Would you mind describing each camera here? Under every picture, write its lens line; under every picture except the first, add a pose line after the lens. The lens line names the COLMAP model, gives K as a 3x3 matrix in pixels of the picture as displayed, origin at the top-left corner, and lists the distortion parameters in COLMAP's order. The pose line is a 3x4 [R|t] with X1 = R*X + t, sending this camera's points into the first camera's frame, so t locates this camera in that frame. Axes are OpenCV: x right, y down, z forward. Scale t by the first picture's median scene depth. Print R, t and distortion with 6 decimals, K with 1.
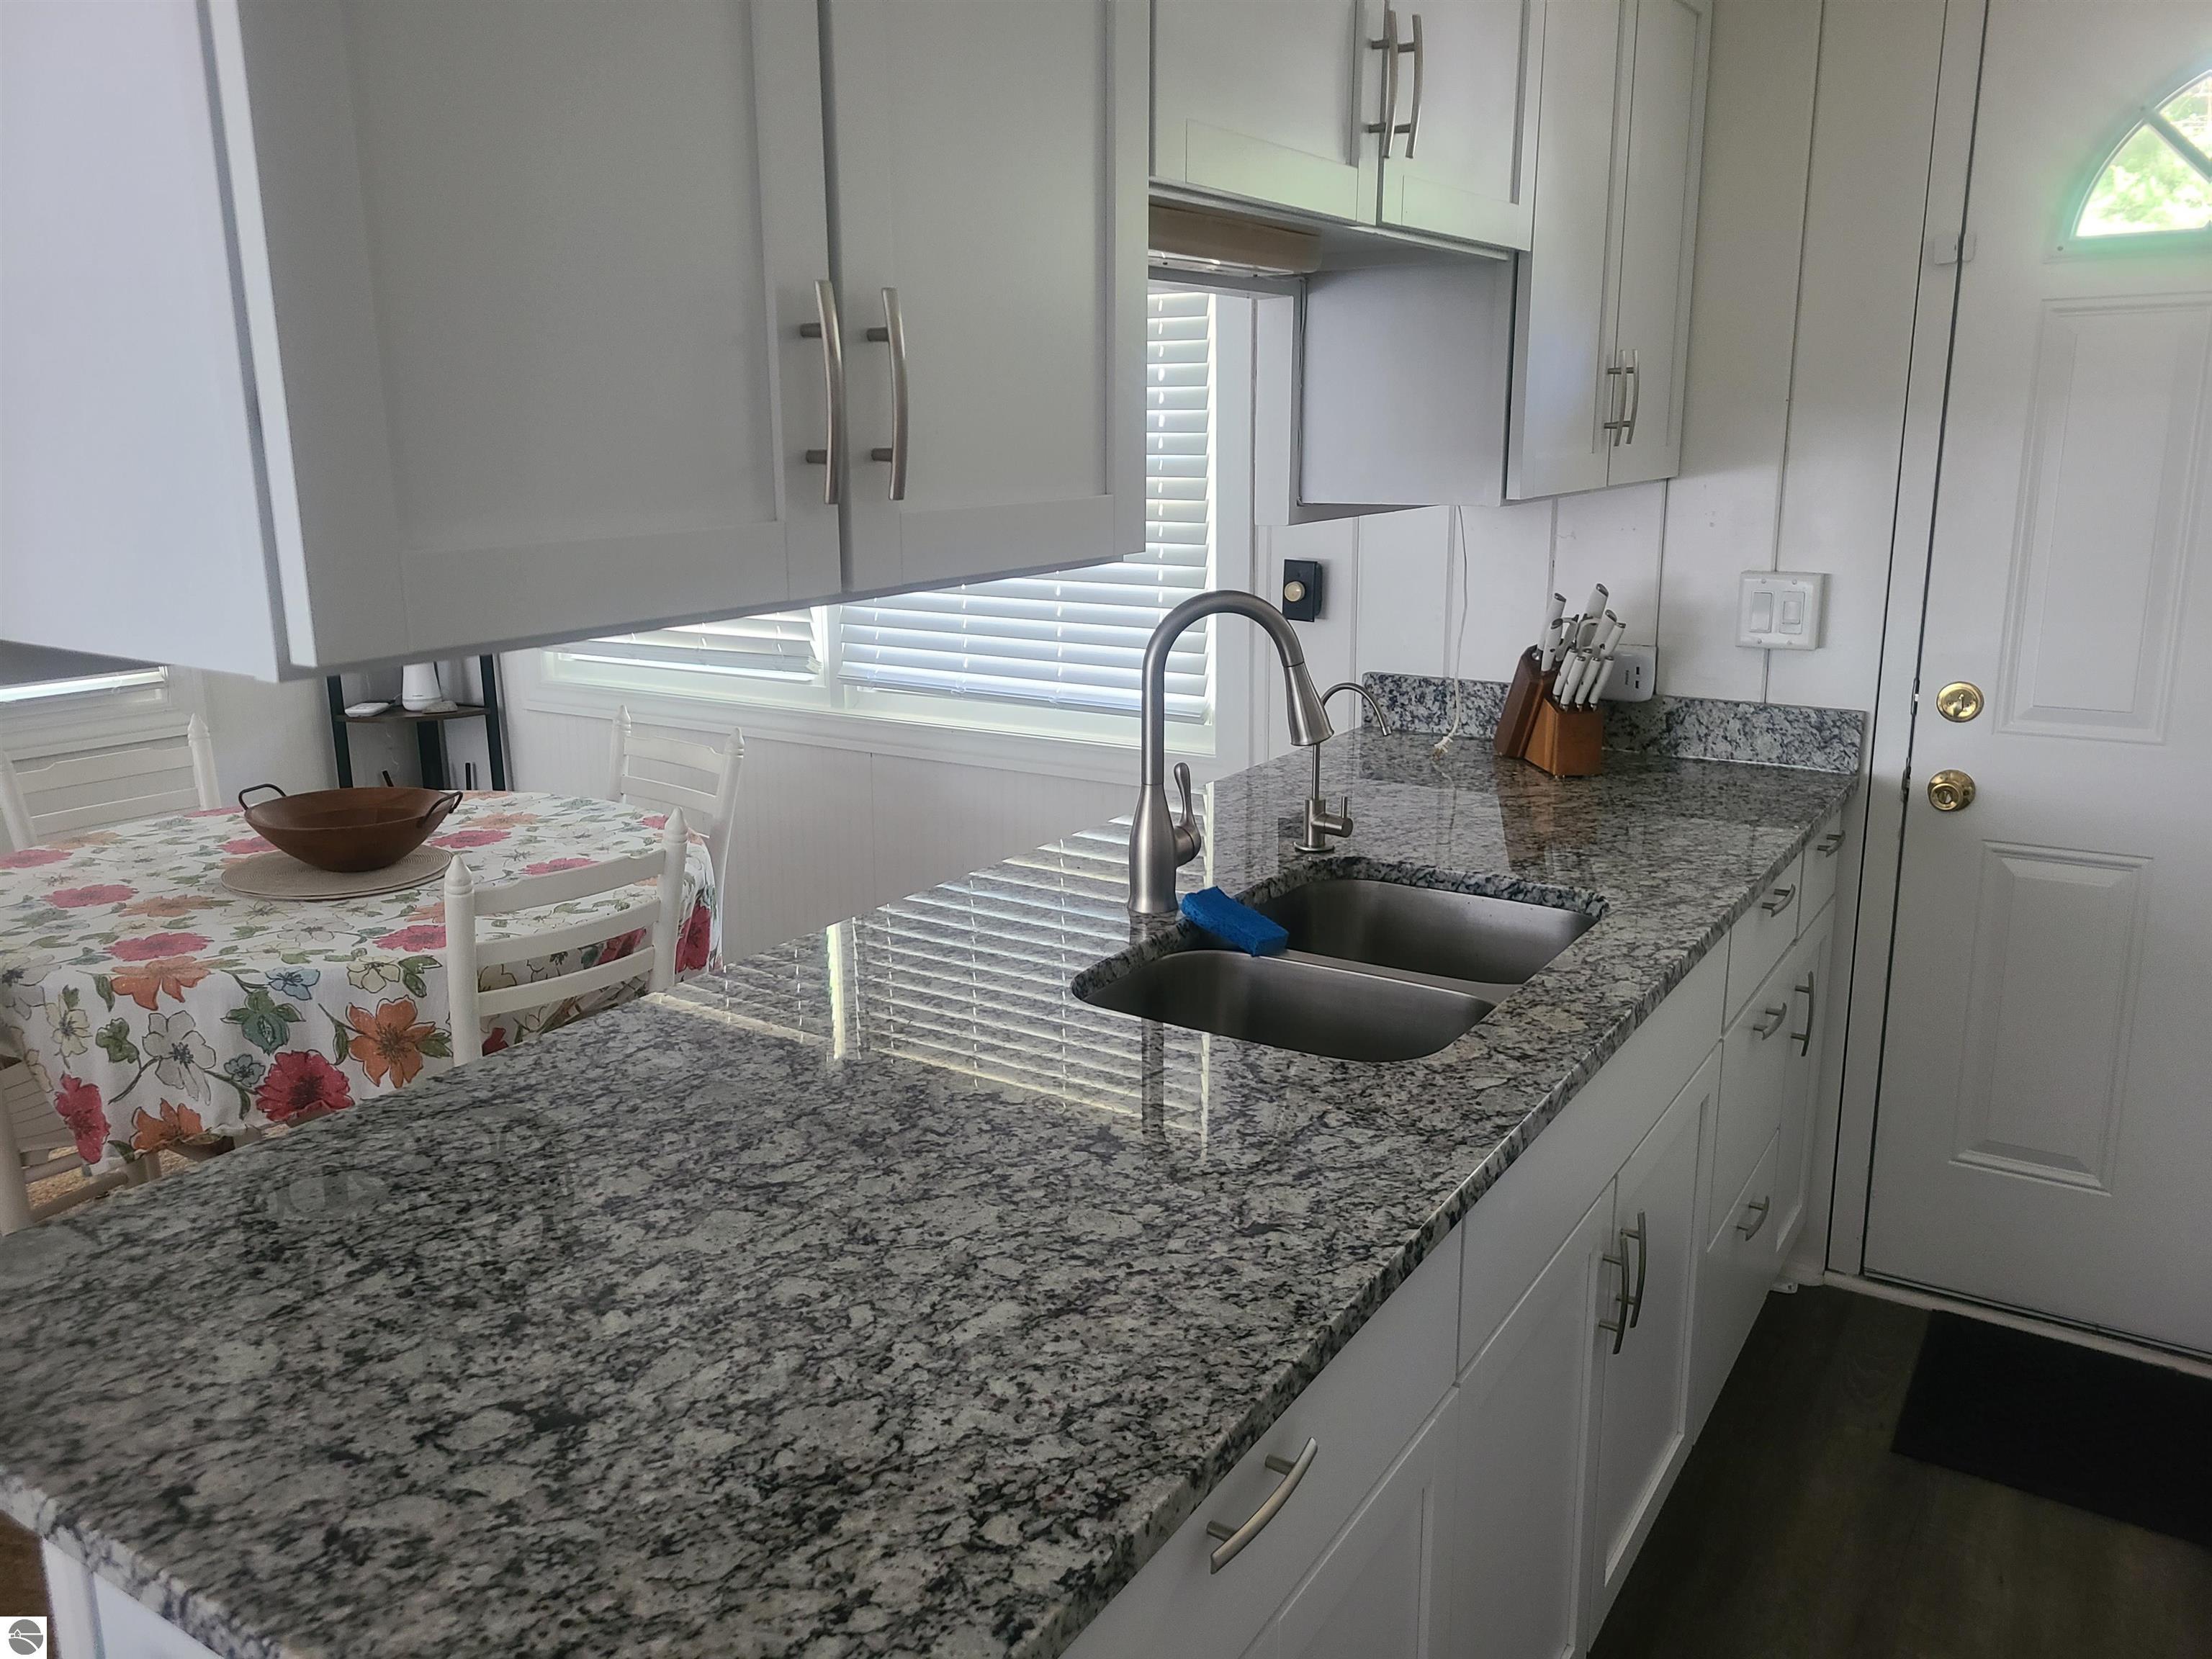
lens RADIAL K [[1658.5, 0, 1109.2], [0, 1658.5, 796.8], [0, 0, 1]] dist [0.047684, -0.034709]
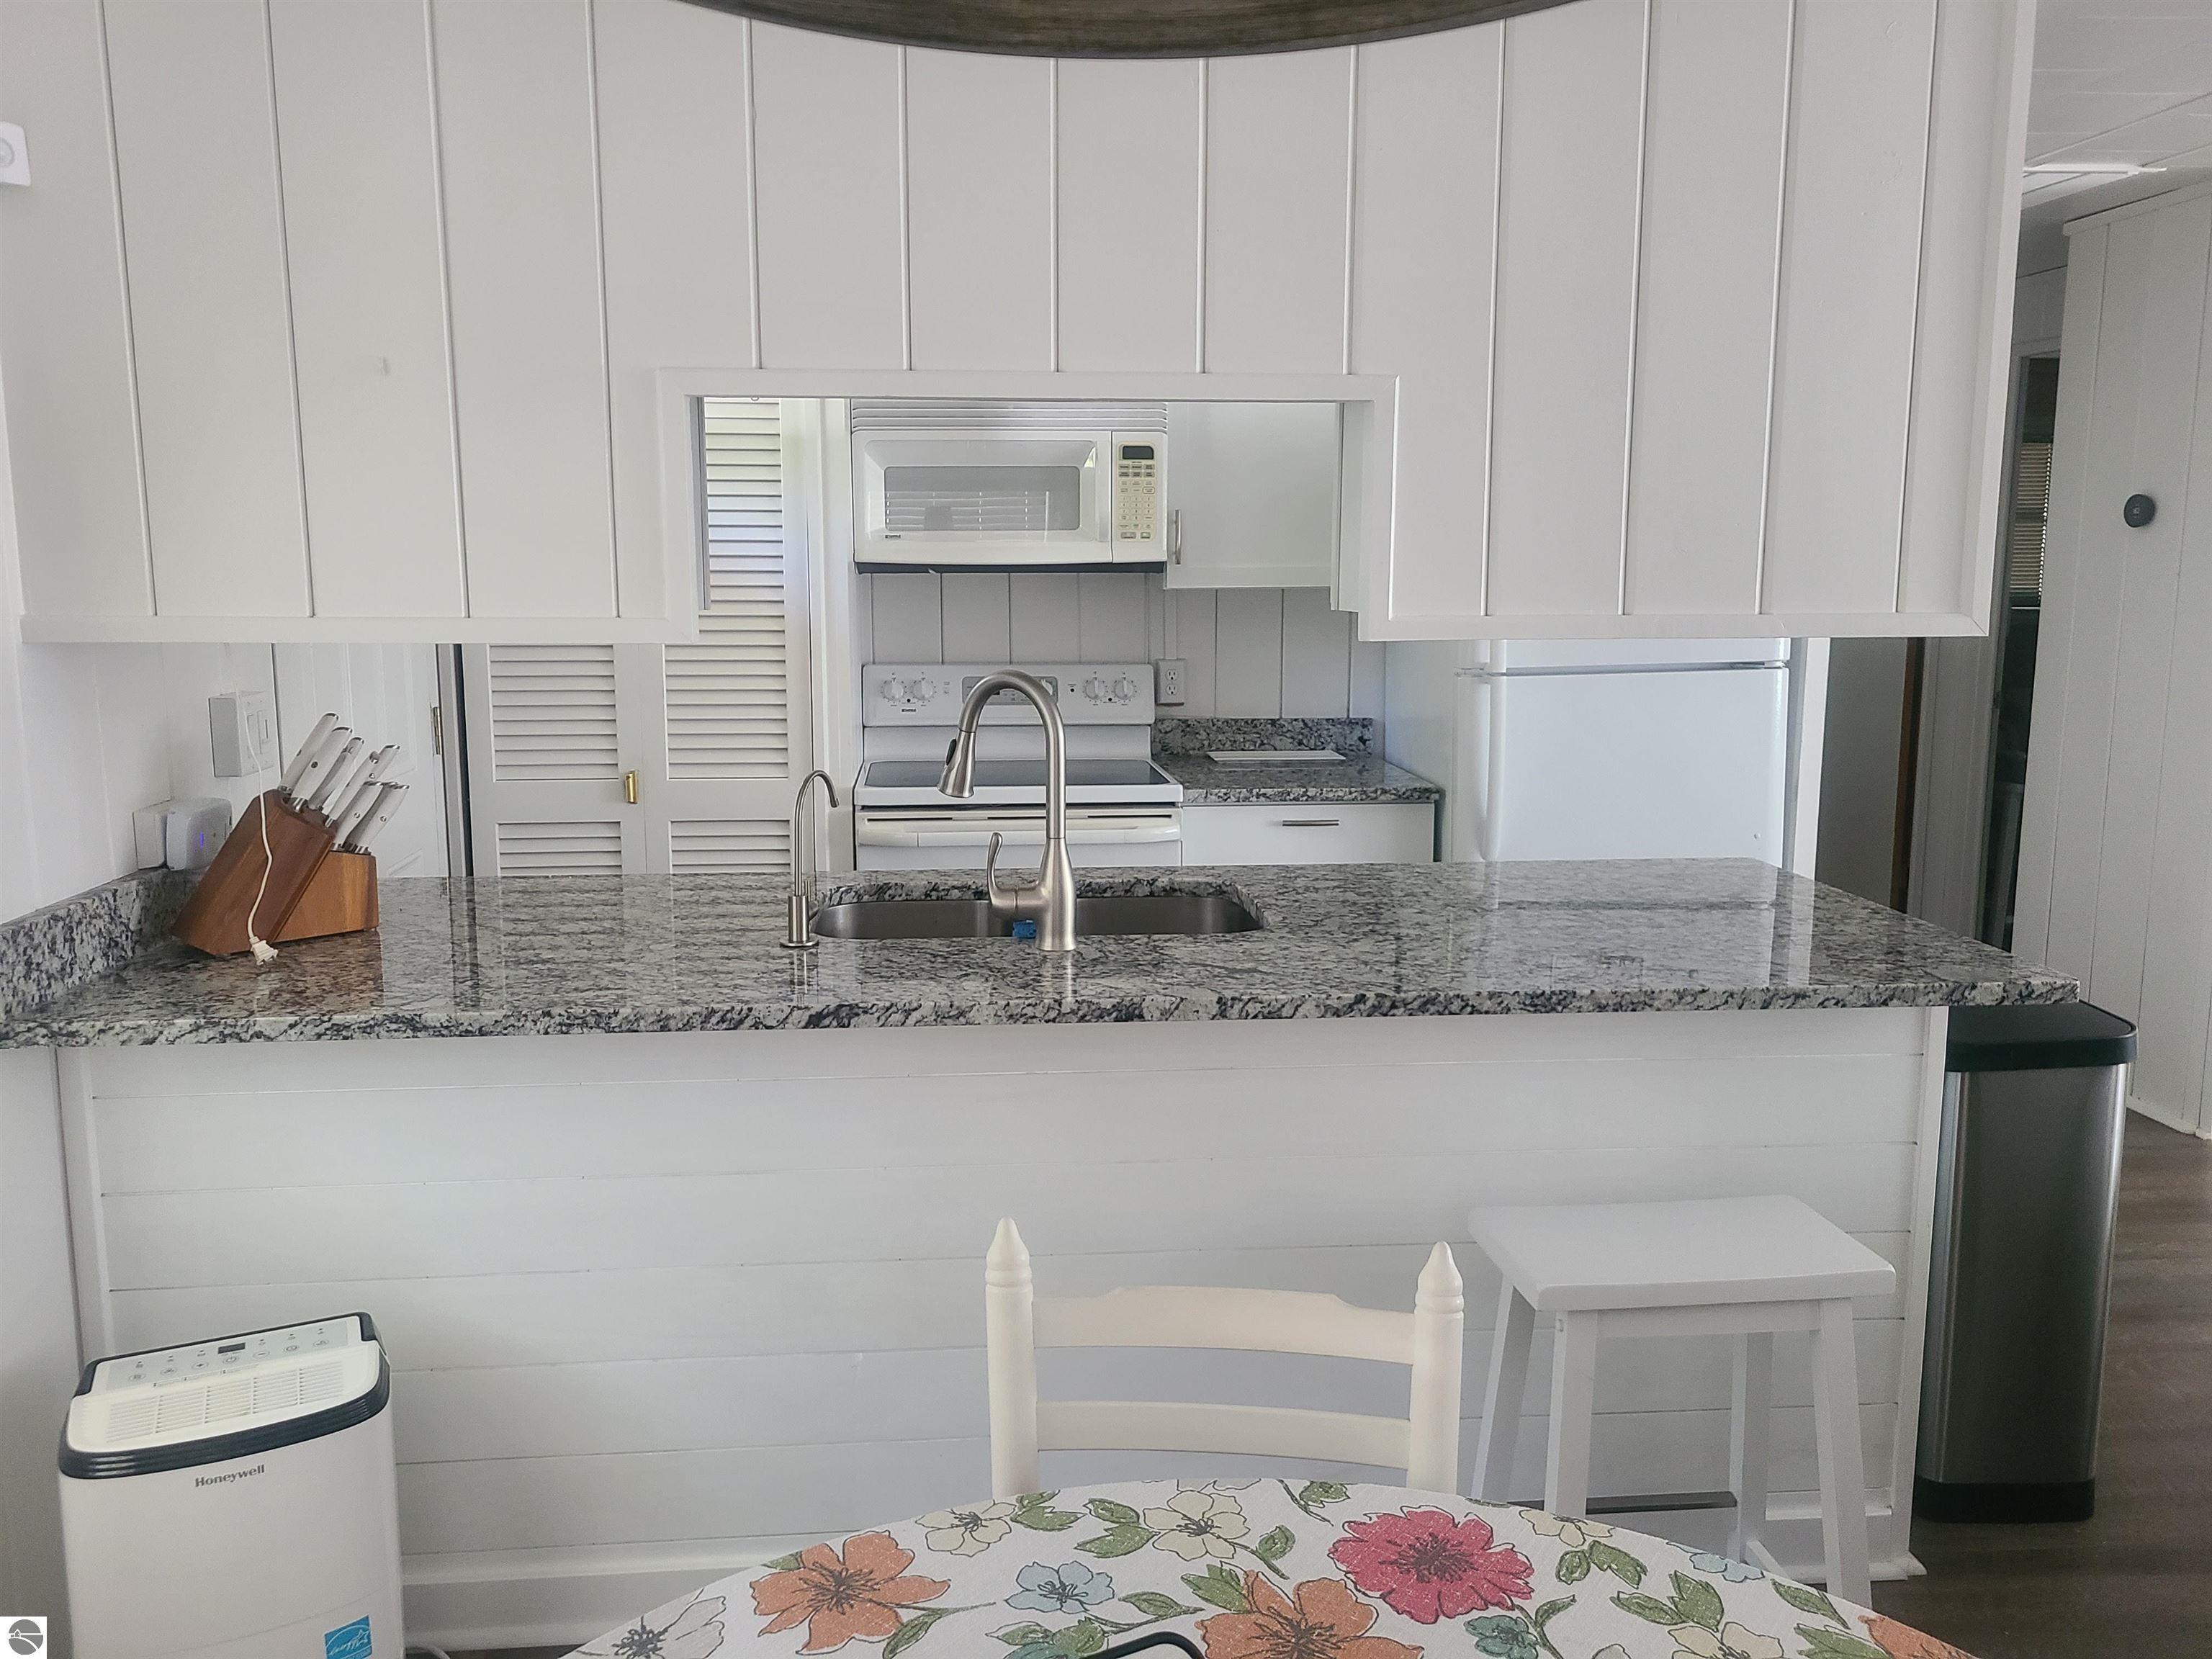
lens RADIAL K [[1658.5, 0, 1072.9], [0, 1658.5, 790.1], [0, 0, 1]] dist [0.047684, -0.034709]
pose [[-0.601718, -0.105380, 0.791726, -0.738342], [0.181758, 0.947184, 0.264210, -0.283773], [-0.777753, 0.302882, -0.550784, 1.339624]]
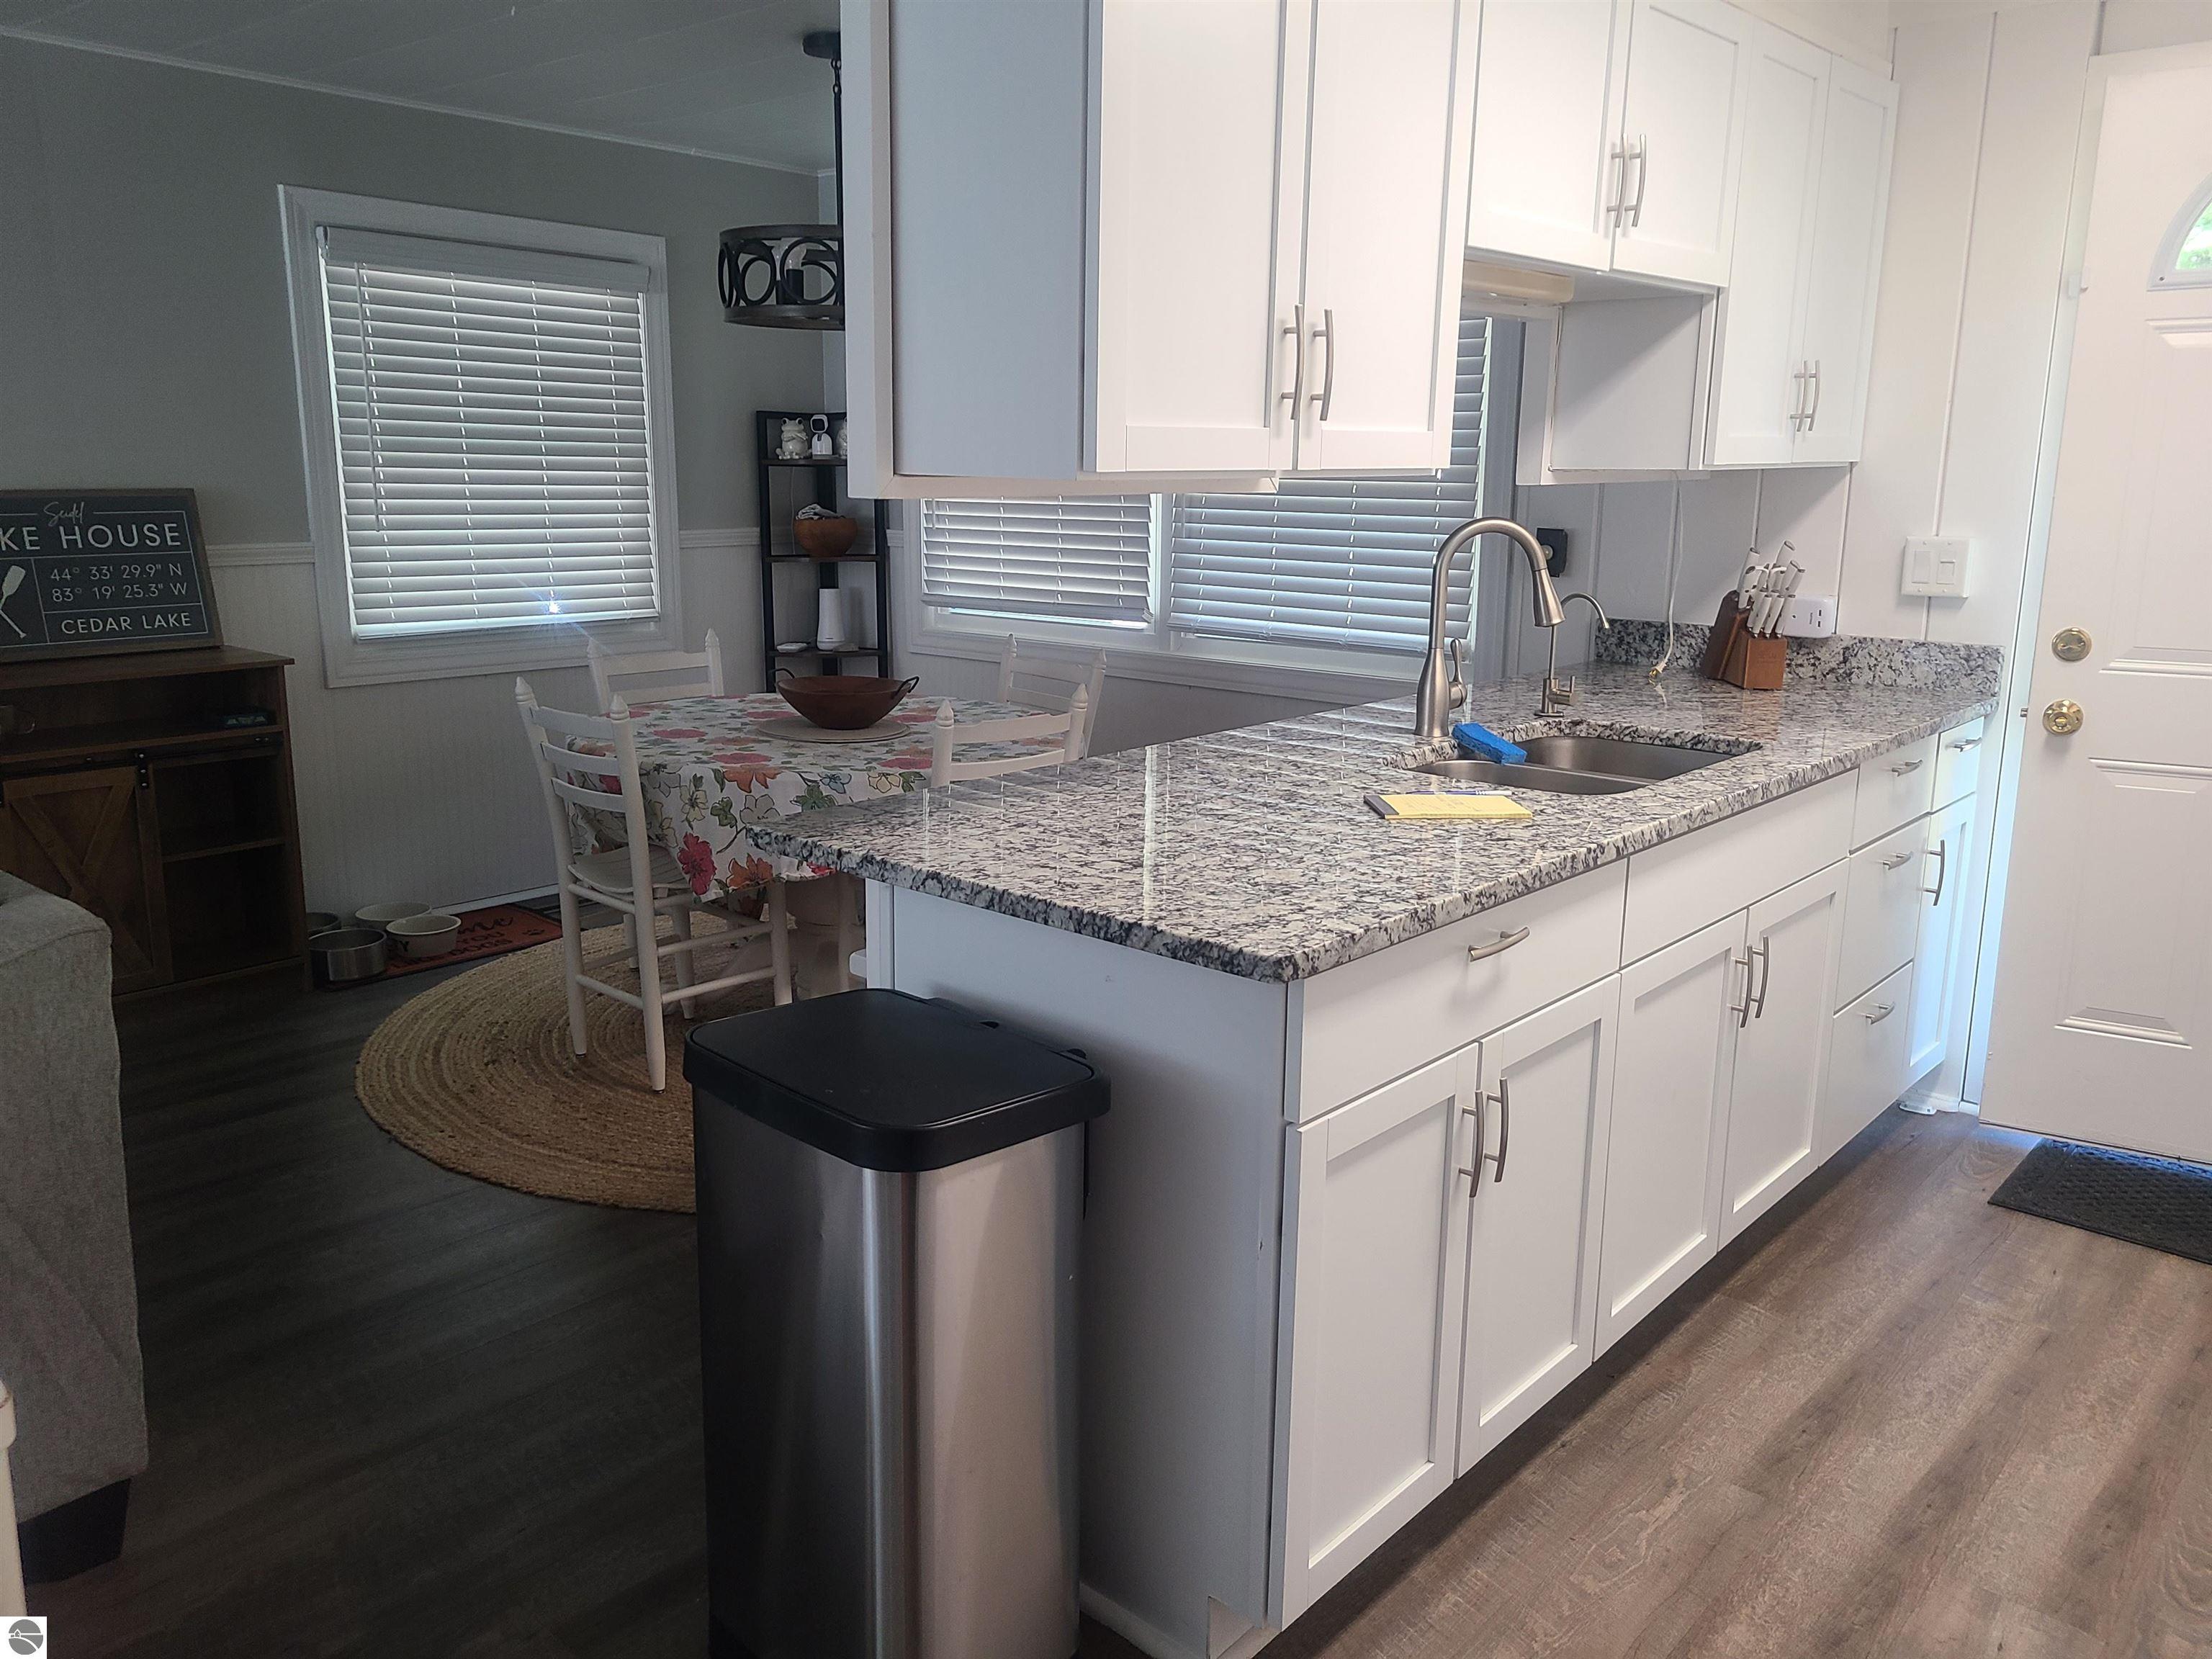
lens RADIAL K [[1658.5, 0, 1078.0], [0, 1658.5, 801.3], [0, 0, 1]] dist [0.047684, -0.034709]
pose [[0.986027, 0.048337, -0.159417, -0.037492], [-0.051142, 0.998600, -0.013536, 0.135116], [0.158540, 0.021500, 0.987119, -0.413839]]
